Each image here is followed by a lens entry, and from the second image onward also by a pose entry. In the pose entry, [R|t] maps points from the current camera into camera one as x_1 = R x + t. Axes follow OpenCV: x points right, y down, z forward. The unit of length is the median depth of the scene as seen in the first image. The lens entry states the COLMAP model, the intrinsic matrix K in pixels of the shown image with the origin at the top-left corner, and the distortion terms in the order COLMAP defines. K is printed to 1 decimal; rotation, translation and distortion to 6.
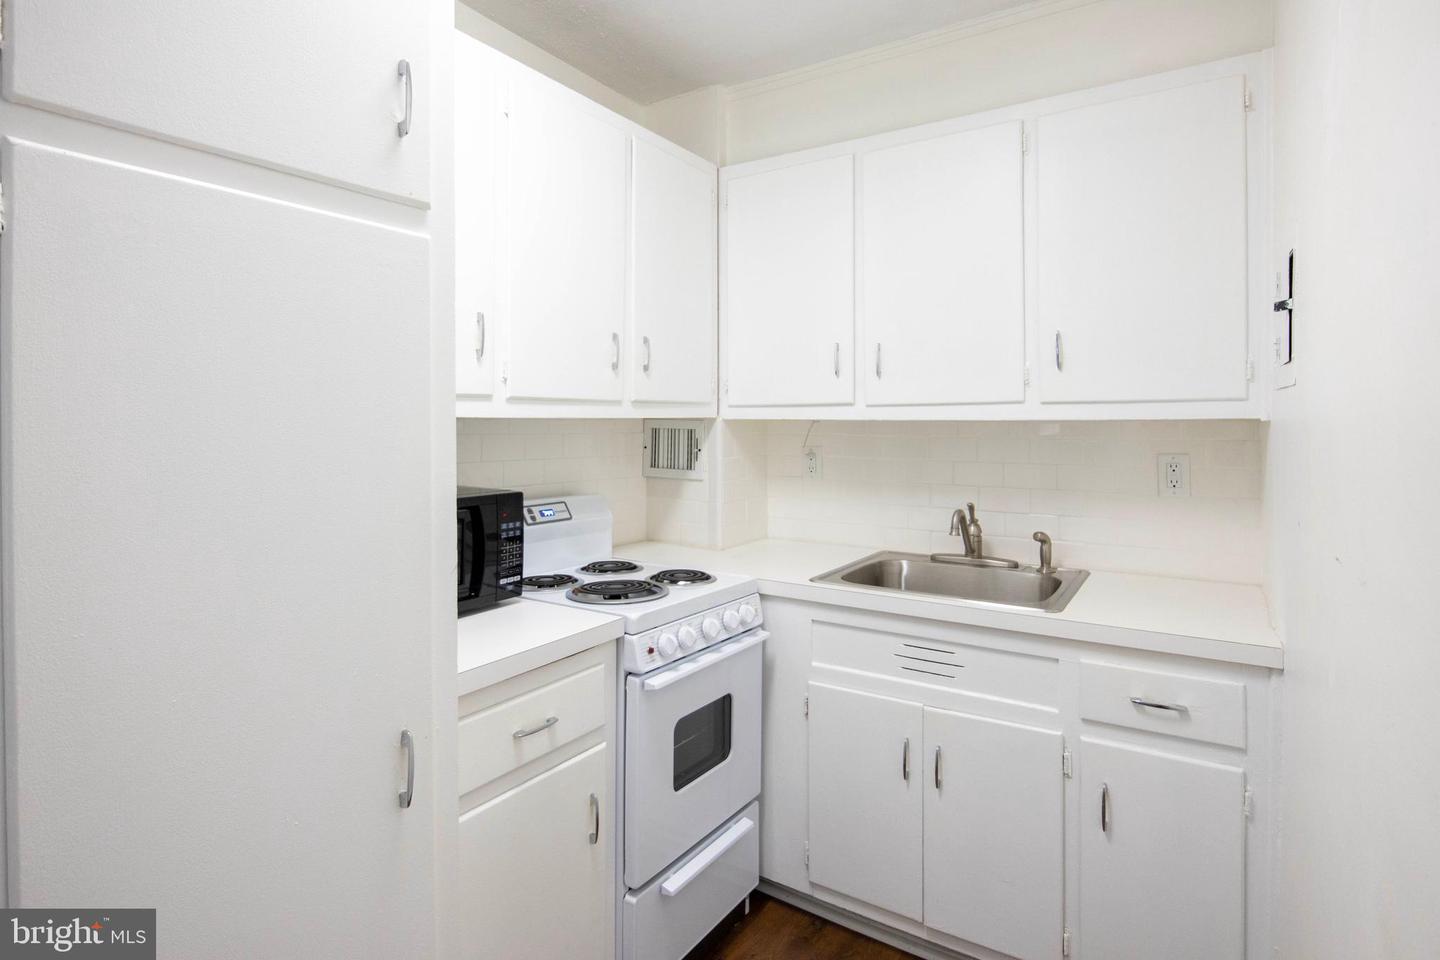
lens RADIAL K [[752.7, 0, 723.2], [0, 752.7, 474.3], [0, 0, 1]] dist [-0.003211, -0.005102]
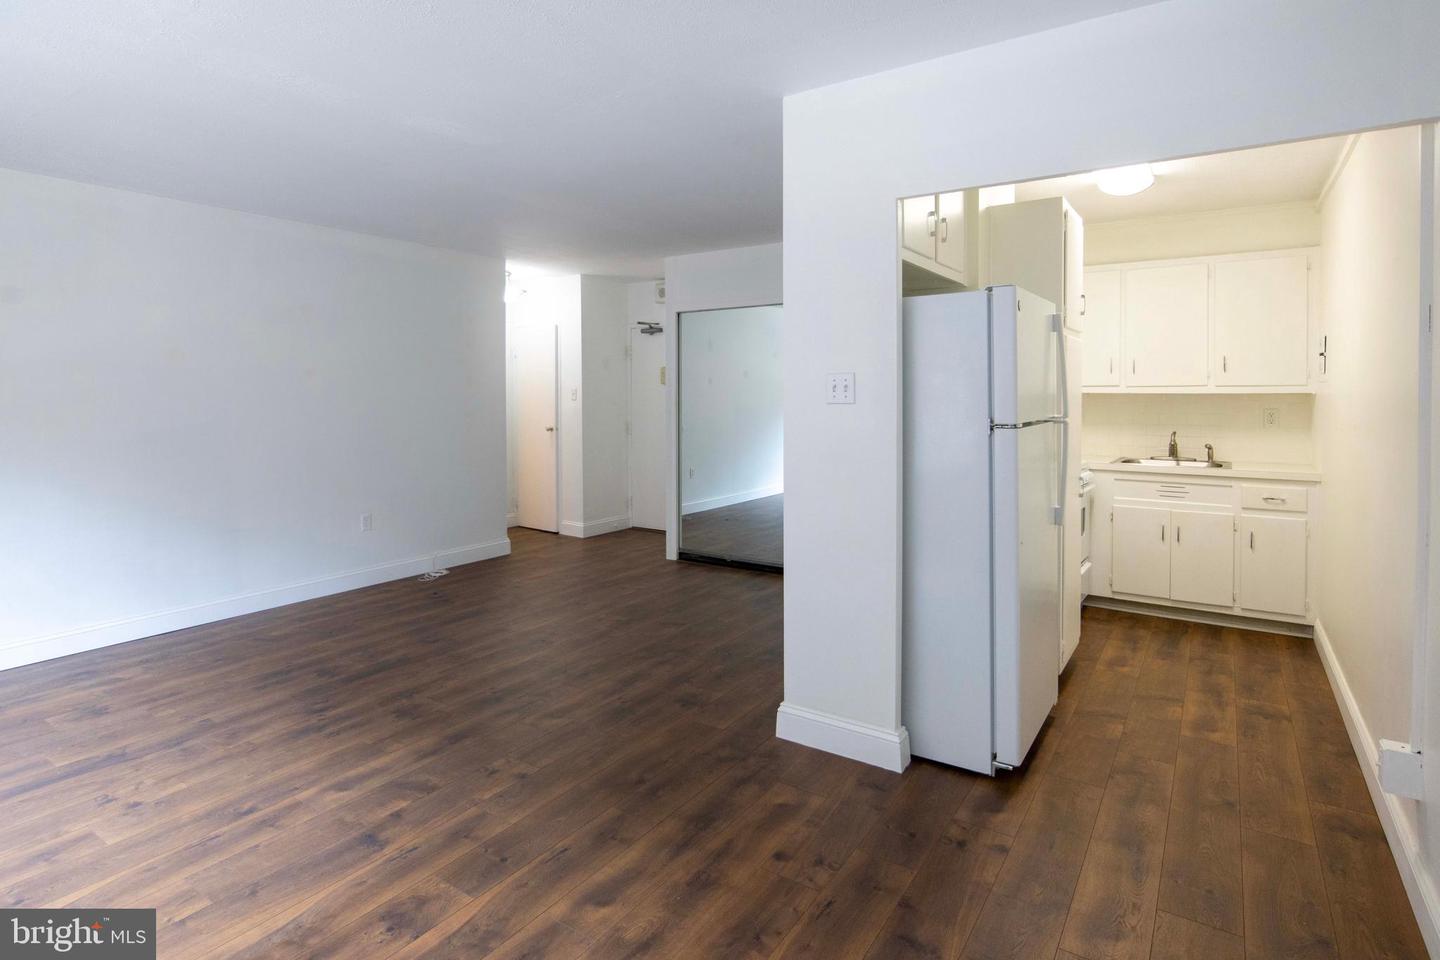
lens RADIAL K [[752.7, 0, 724.5], [0, 752.7, 456.7], [0, 0, 1]] dist [-0.003211, -0.005102]
pose [[0.999498, 0.000527, -0.031662, -1.098253], [-0.000135, 0.999923, 0.012387, 0.102781], [0.031666, -0.012376, 0.999422, -1.475194]]
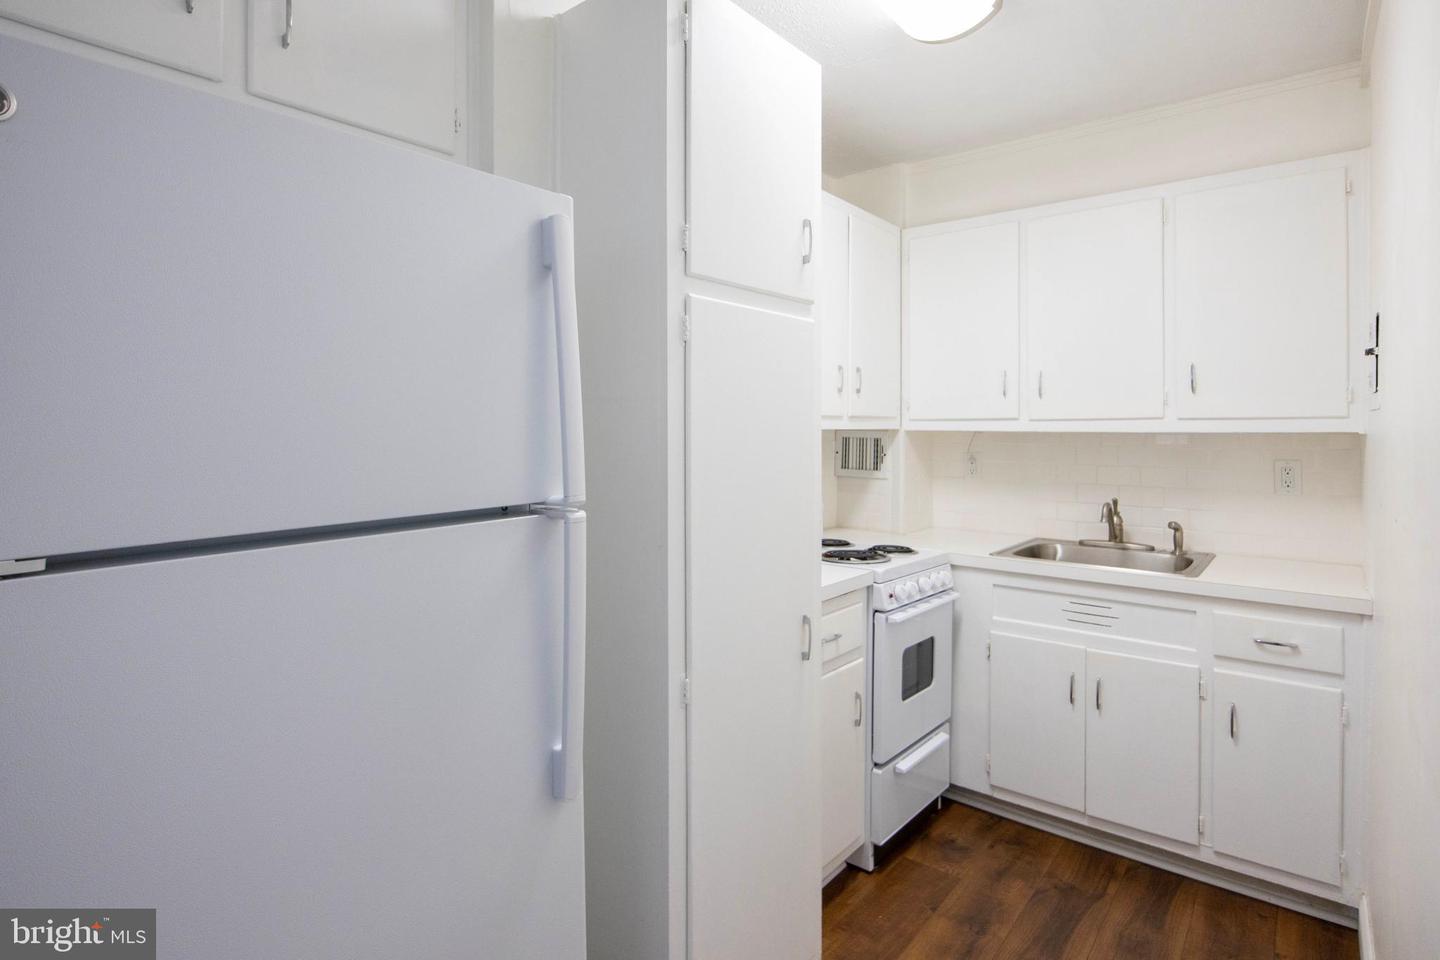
lens RADIAL K [[752.7, 0, 733.8], [0, 752.7, 475.3], [0, 0, 1]] dist [-0.003211, -0.005102]
pose [[0.995581, 0.010027, -0.093373, -0.226611], [-0.011054, 0.999884, -0.010491, 0.024574], [0.093257, 0.011477, 0.995576, -0.371093]]
